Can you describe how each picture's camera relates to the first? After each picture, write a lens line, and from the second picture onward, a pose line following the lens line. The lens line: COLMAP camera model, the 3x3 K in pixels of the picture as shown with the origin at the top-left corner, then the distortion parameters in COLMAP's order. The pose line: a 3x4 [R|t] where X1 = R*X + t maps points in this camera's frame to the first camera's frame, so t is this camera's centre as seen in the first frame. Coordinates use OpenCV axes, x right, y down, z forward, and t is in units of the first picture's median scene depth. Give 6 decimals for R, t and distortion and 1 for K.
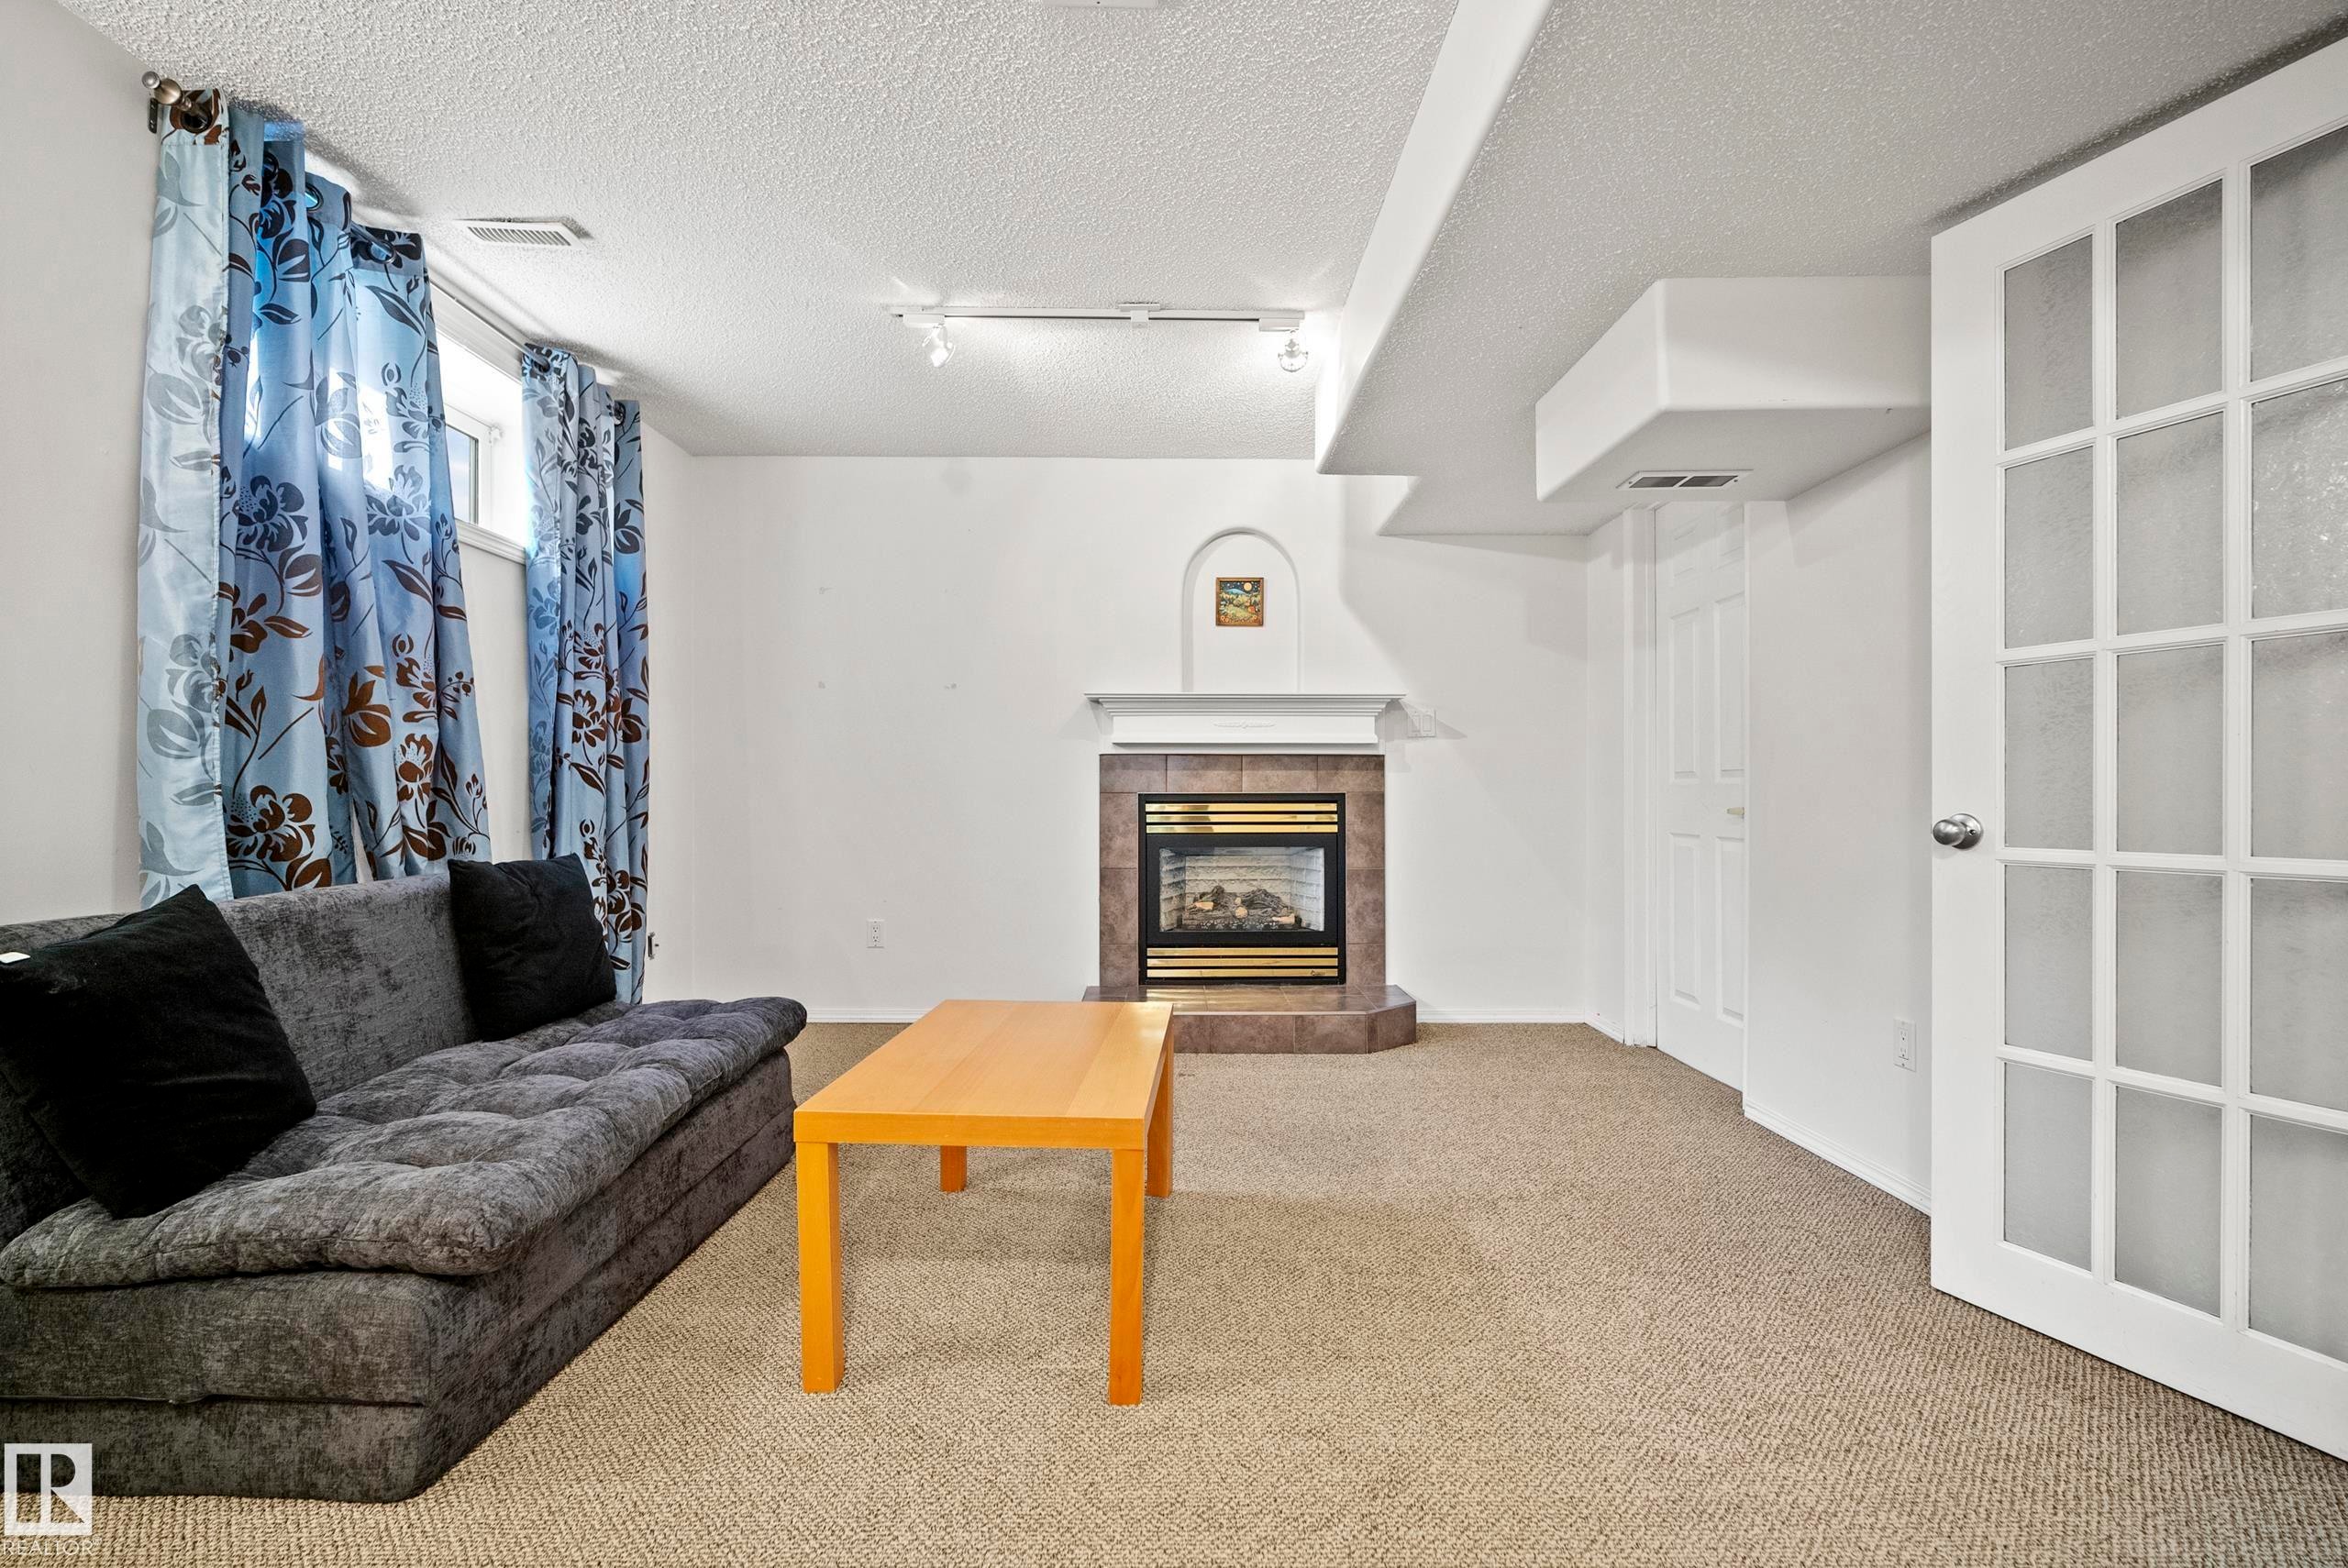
lens RADIAL K [[1046.1, 0, 1174.2], [0, 1046.1, 797.3], [0, 0, 1]] dist [-0.001416, 0.000187]
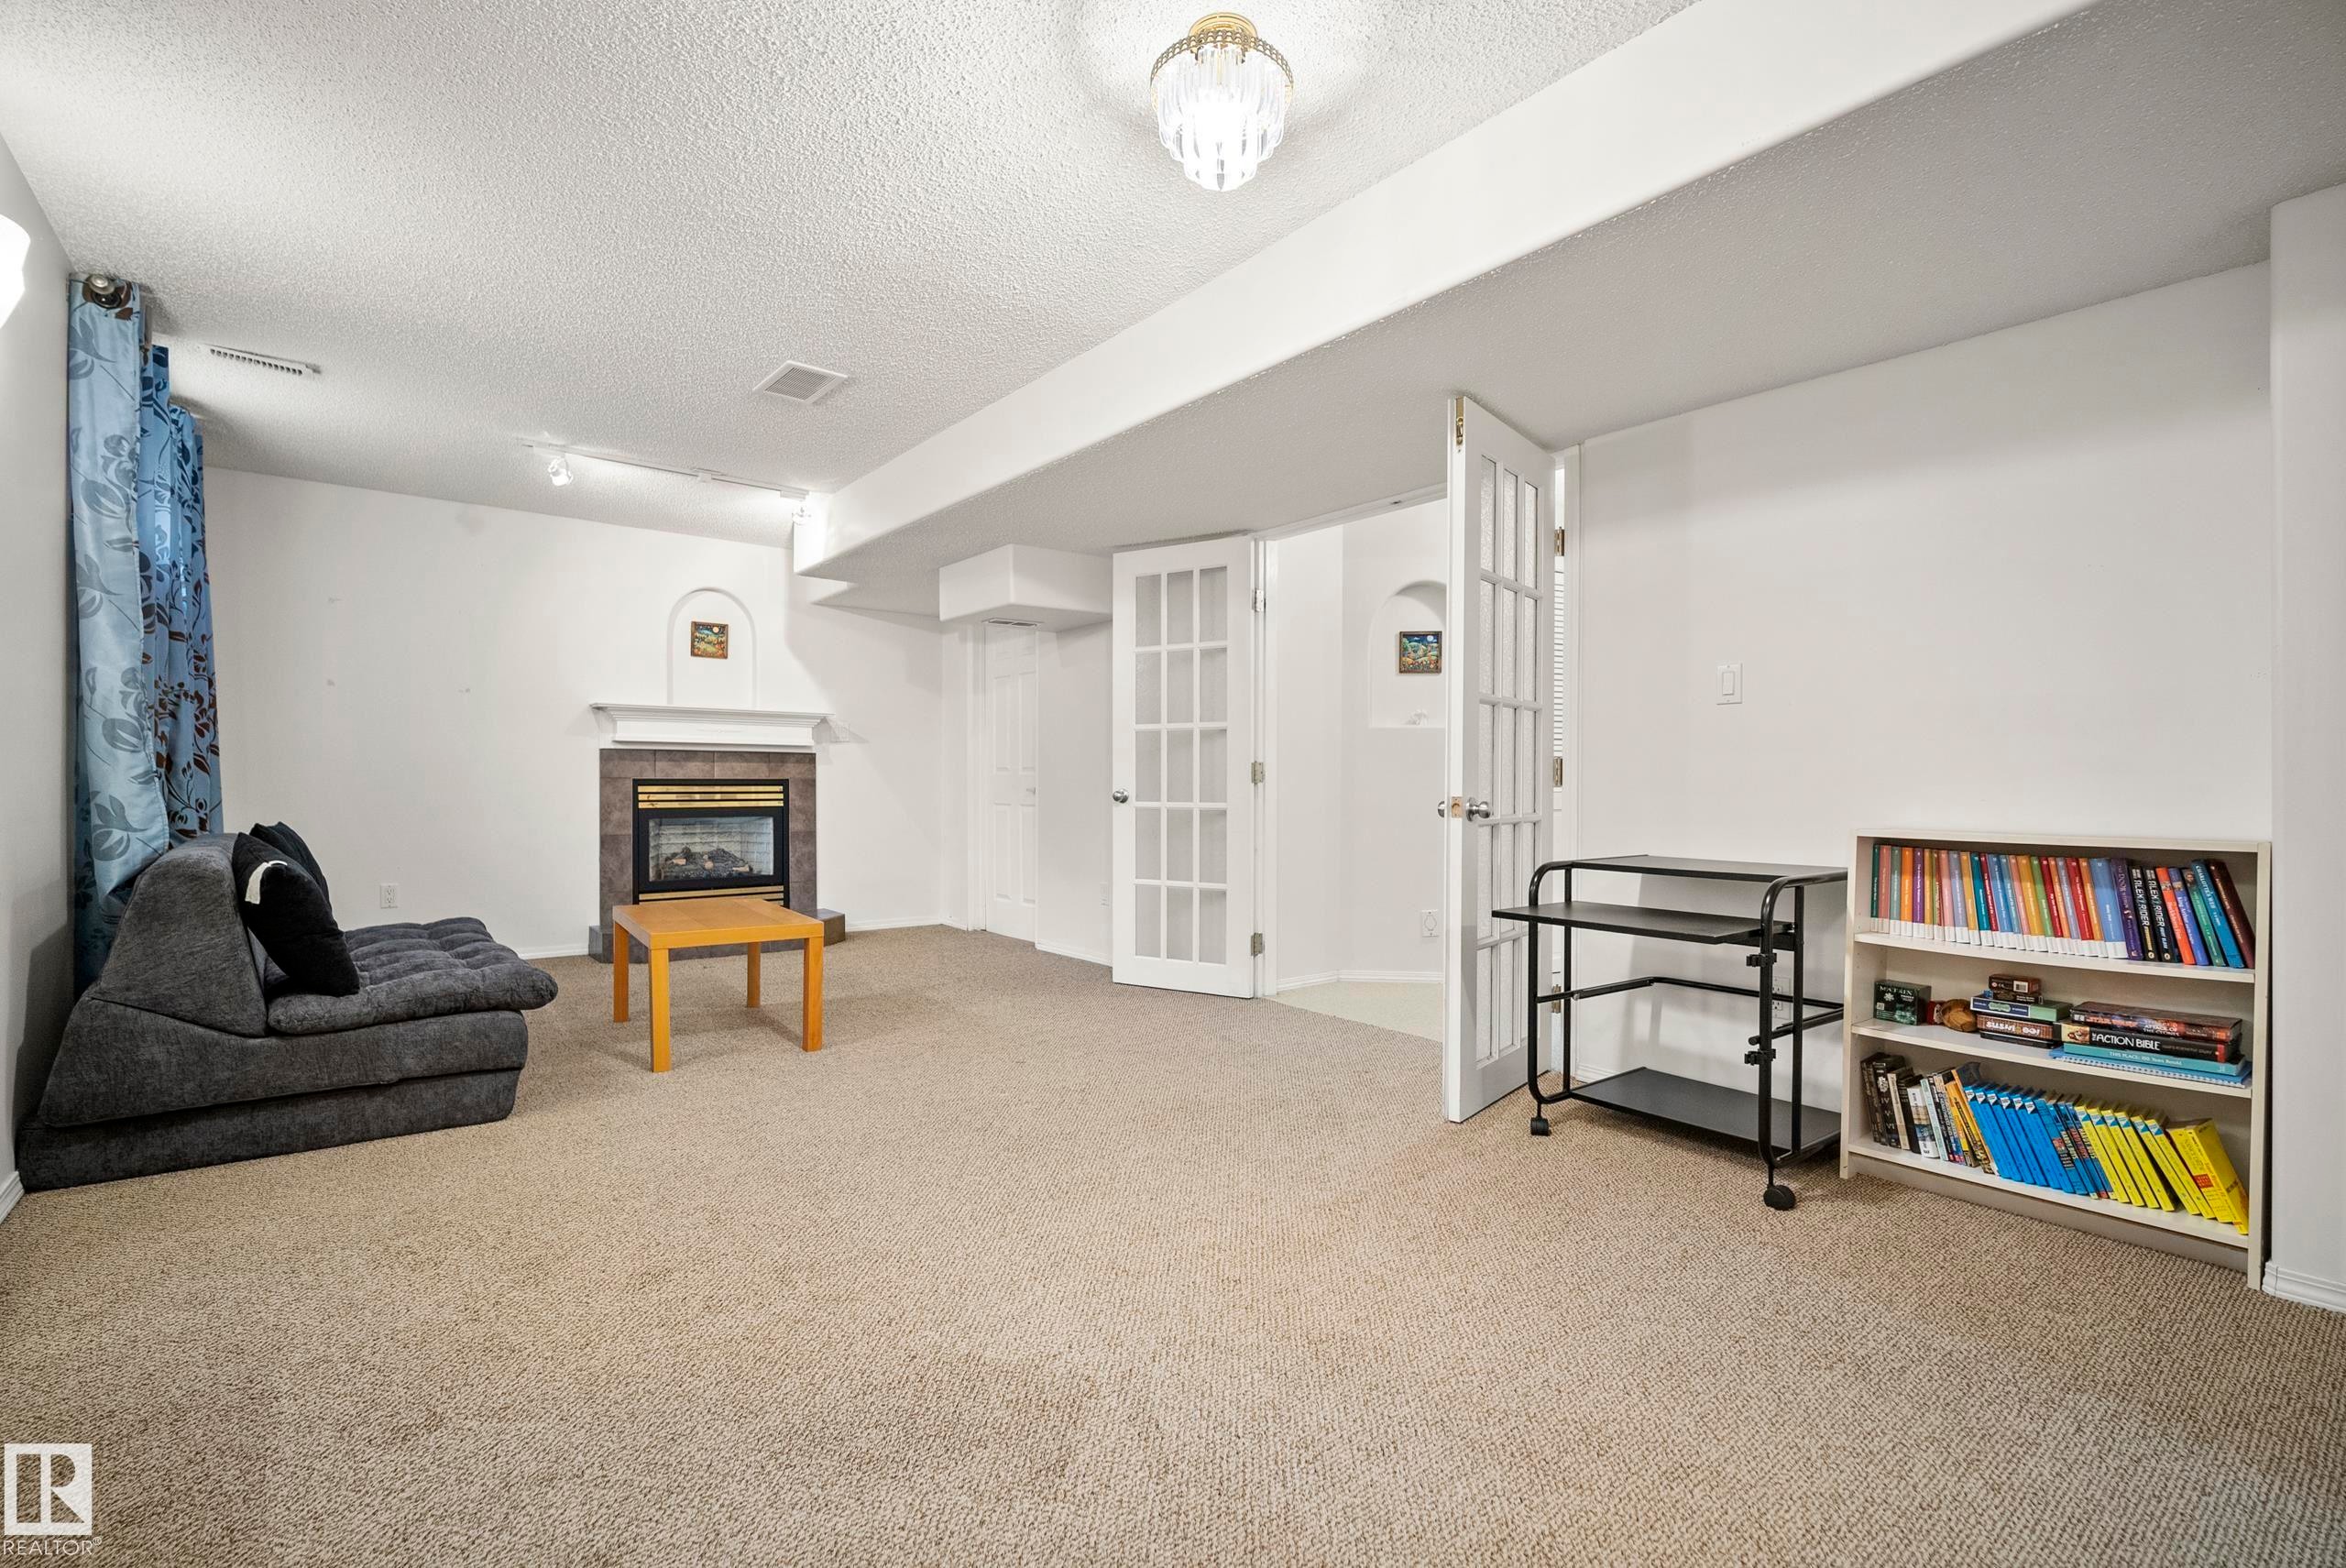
lens RADIAL K [[1045.4, 0, 1173.2], [0, 1045.4, 797.3], [0, 0, 1]] dist [-0.001416, 0.000187]
pose [[0.784294, -0.005836, 0.620362, -0.437913], [-0.002414, 0.999919, 0.012458, 0.002614], [-0.620385, -0.011268, 0.784217, -0.645992]]
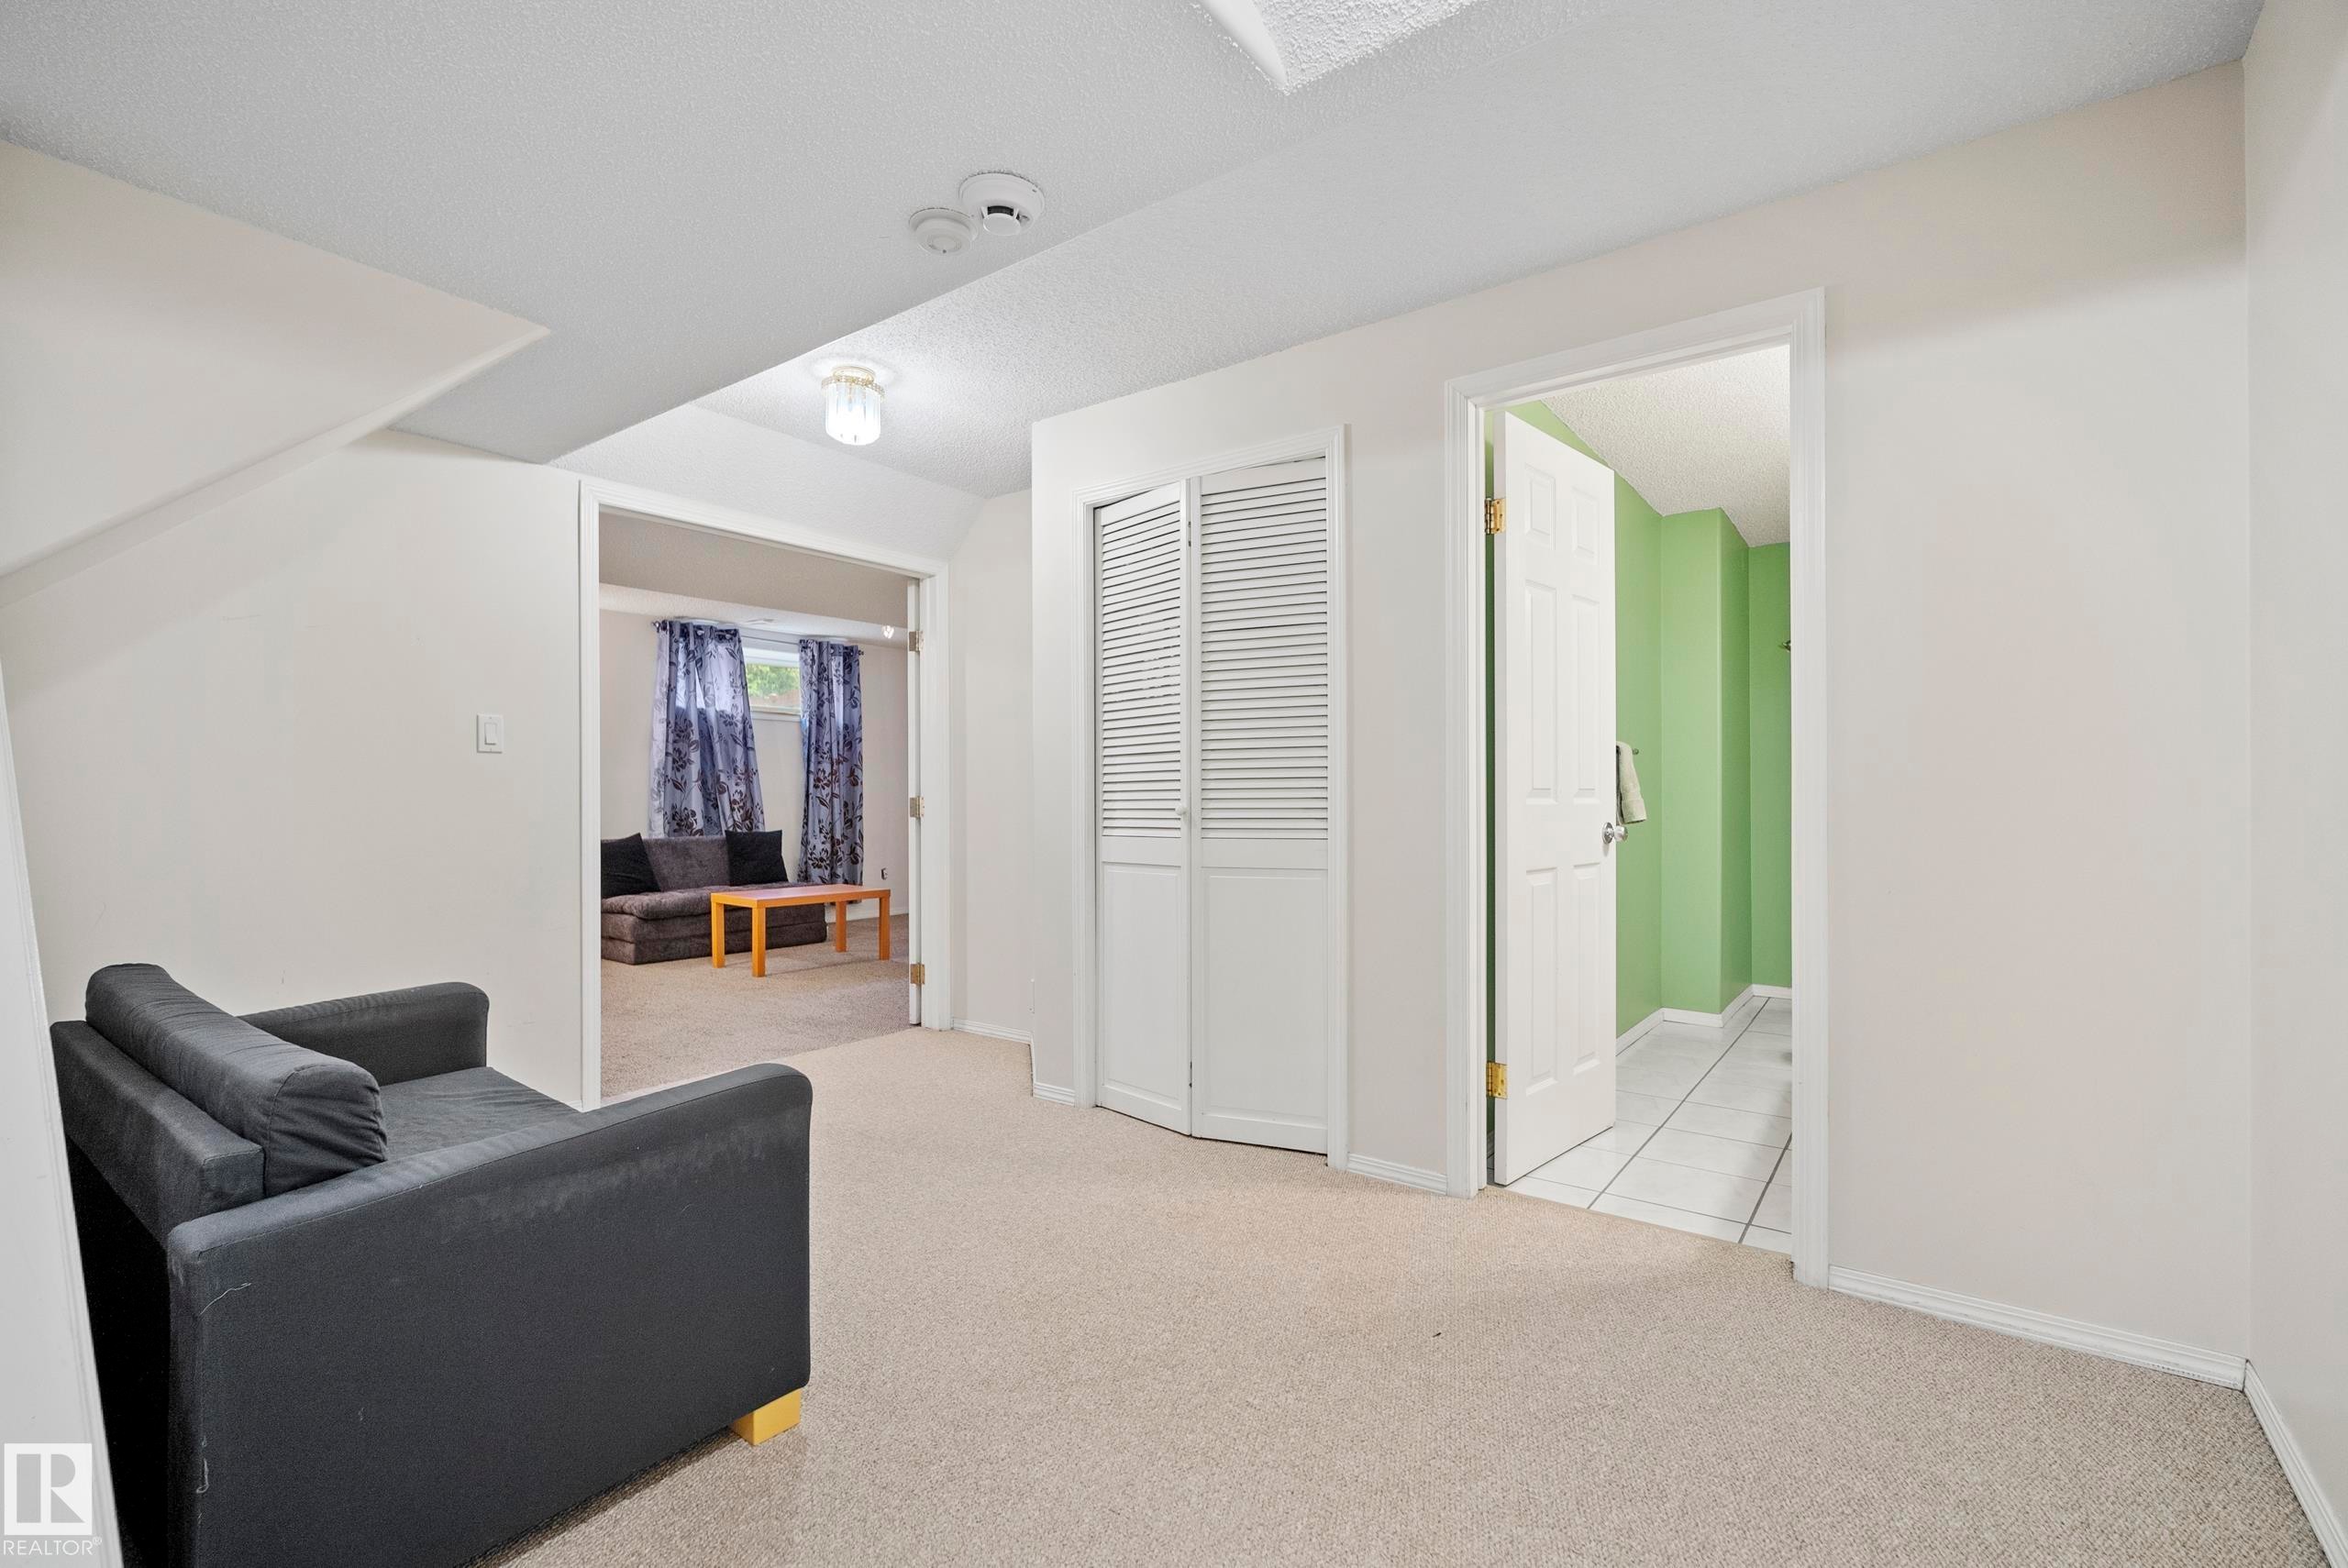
lens RADIAL K [[1046.1, 0, 1174.2], [0, 1046.1, 797.3], [0, 0, 1]] dist [-0.001416, 0.000187]
pose [[0.800248, -0.000382, -0.599670, 1.714327], [-0.001302, 0.999996, -0.002374, -0.026061], [0.599668, 0.002680, 0.800244, -0.551739]]
